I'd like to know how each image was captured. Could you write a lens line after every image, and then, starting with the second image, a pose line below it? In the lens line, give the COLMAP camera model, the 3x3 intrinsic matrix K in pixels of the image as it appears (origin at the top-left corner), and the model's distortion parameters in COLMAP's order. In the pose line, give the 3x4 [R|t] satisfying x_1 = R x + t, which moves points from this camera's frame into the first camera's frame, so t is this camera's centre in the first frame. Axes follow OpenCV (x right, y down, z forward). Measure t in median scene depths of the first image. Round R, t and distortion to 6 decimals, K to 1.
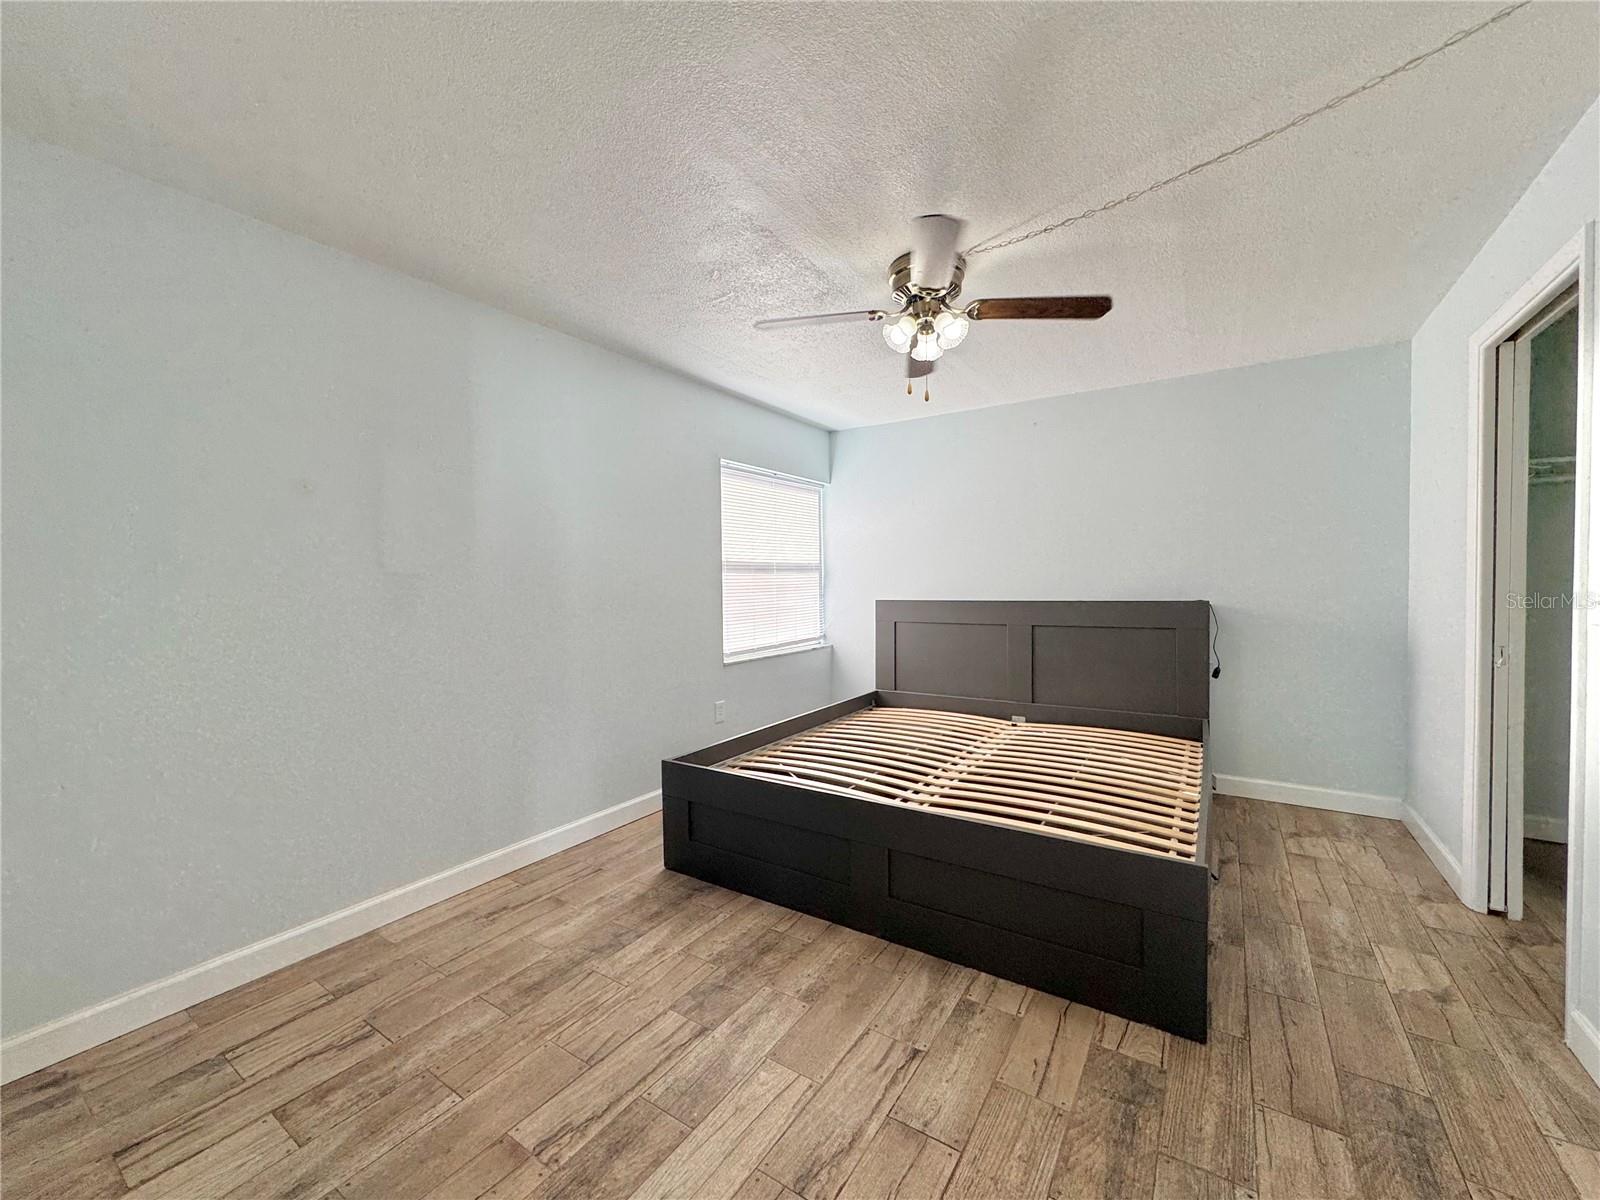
lens RADIAL K [[637.5, 0, 802.3], [0, 637.5, 599.6], [0, 0, 1]] dist [-0.003626, 0.000547]
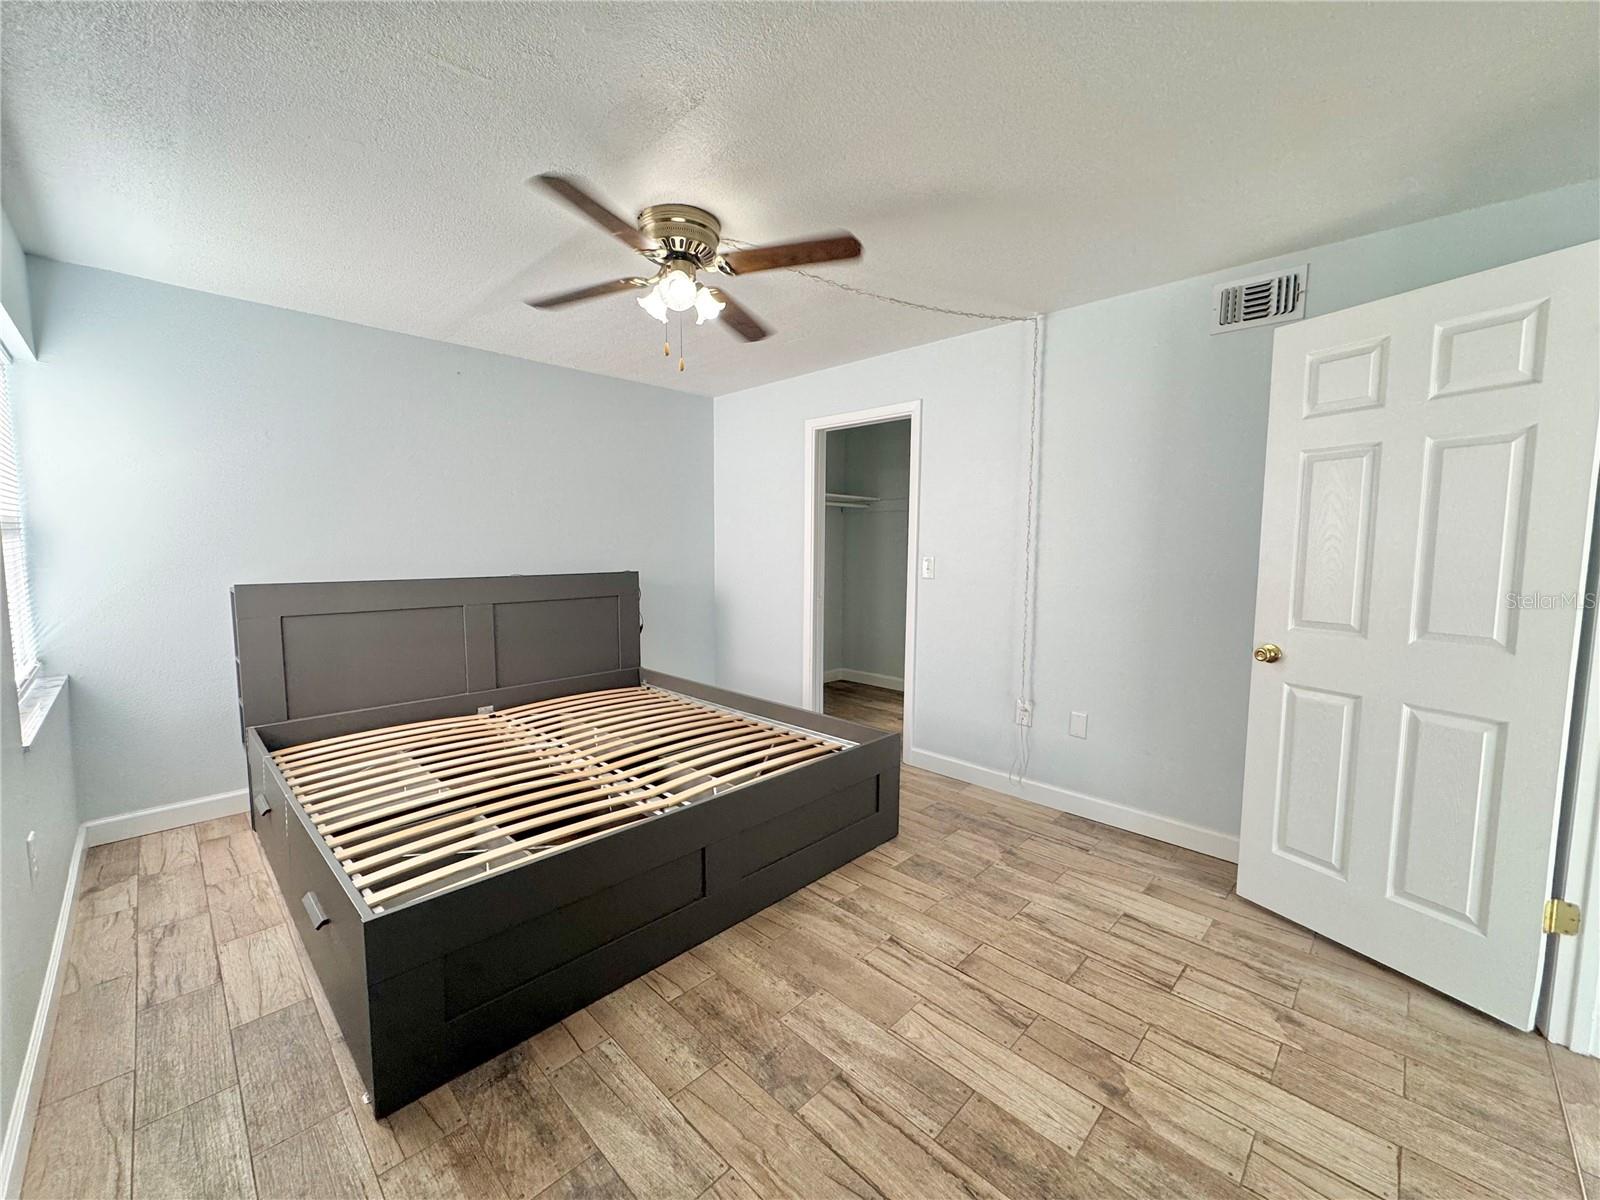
lens RADIAL K [[637.5, 0, 802.3], [0, 637.5, 599.6], [0, 0, 1]] dist [-0.003626, 0.000547]
pose [[0.190245, -0.074924, 0.978873, -0.930747], [0.017509, 0.997184, 0.072923, -0.049969], [-0.981581, 0.003266, 0.191021, 0.835878]]
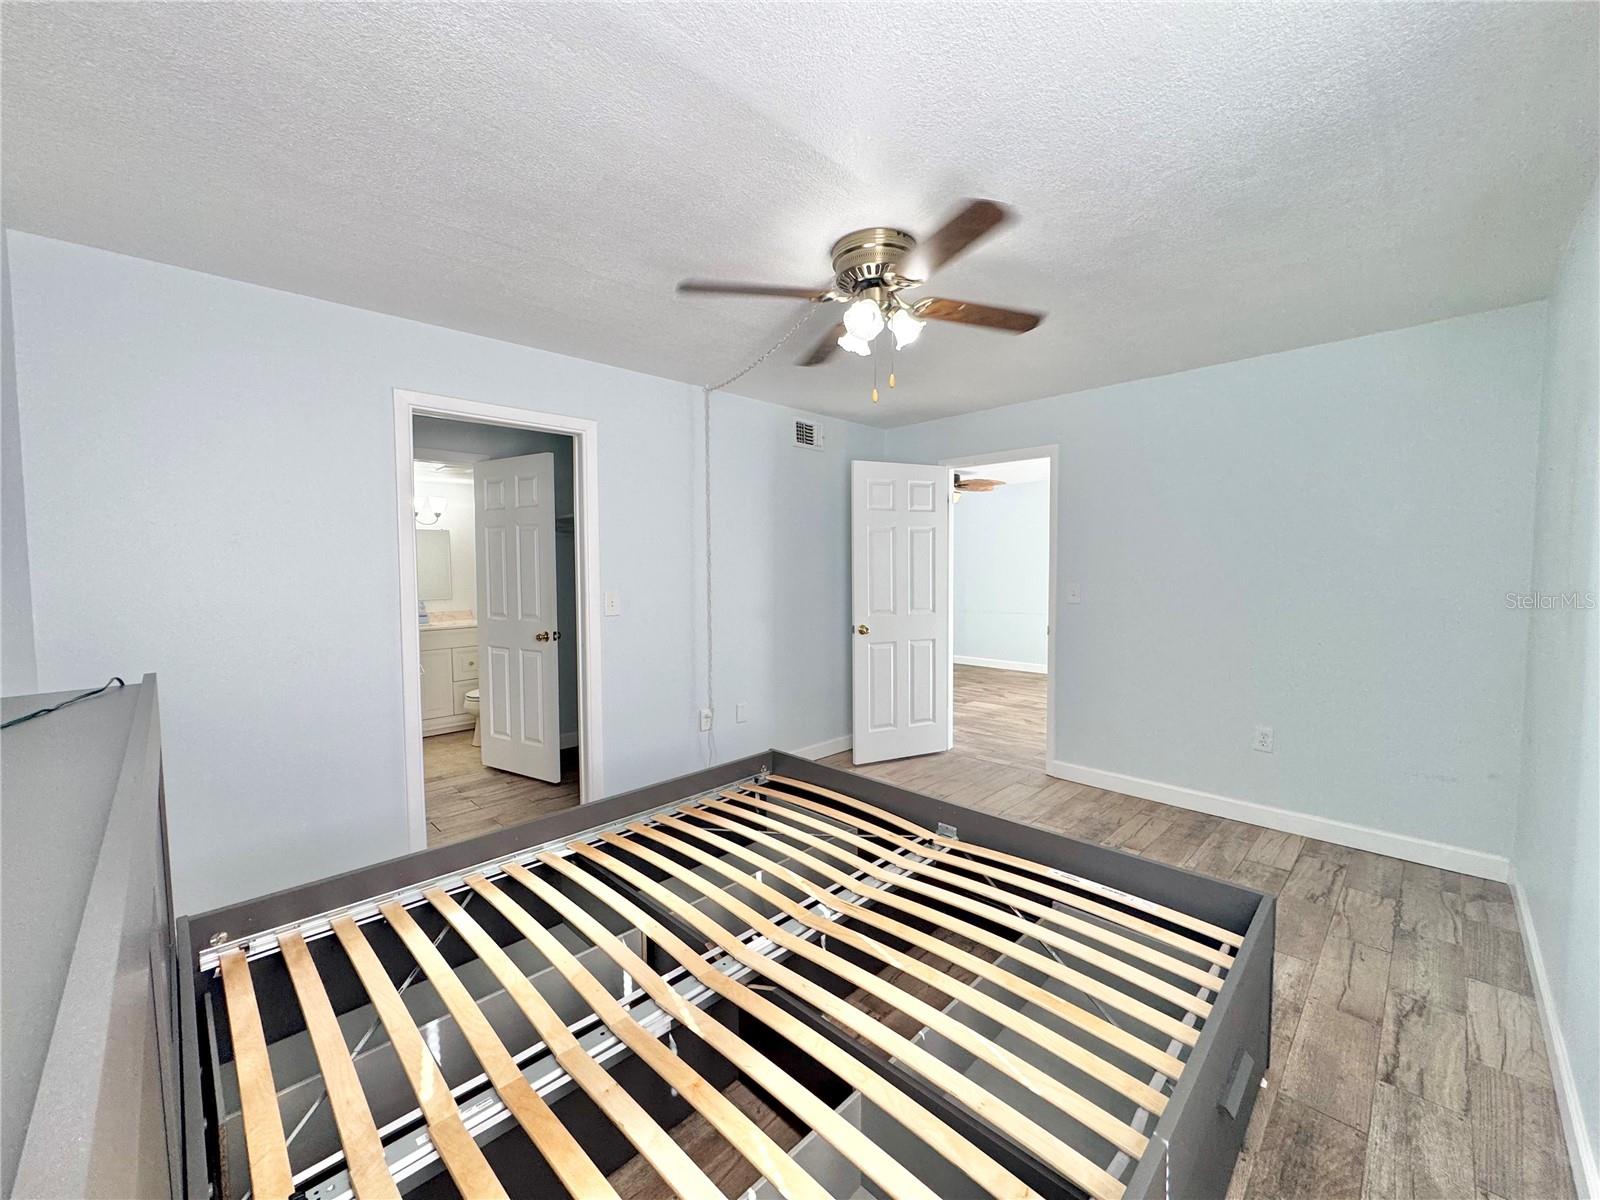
lens RADIAL K [[637.5, 0, 802.3], [0, 637.5, 599.6], [0, 0, 1]] dist [-0.003626, 0.000547]
pose [[-0.978733, 0.006383, 0.205040, 0.148703], [0.022378, 0.996873, 0.075786, -0.132491], [-0.203915, 0.078763, -0.975815, 2.478593]]
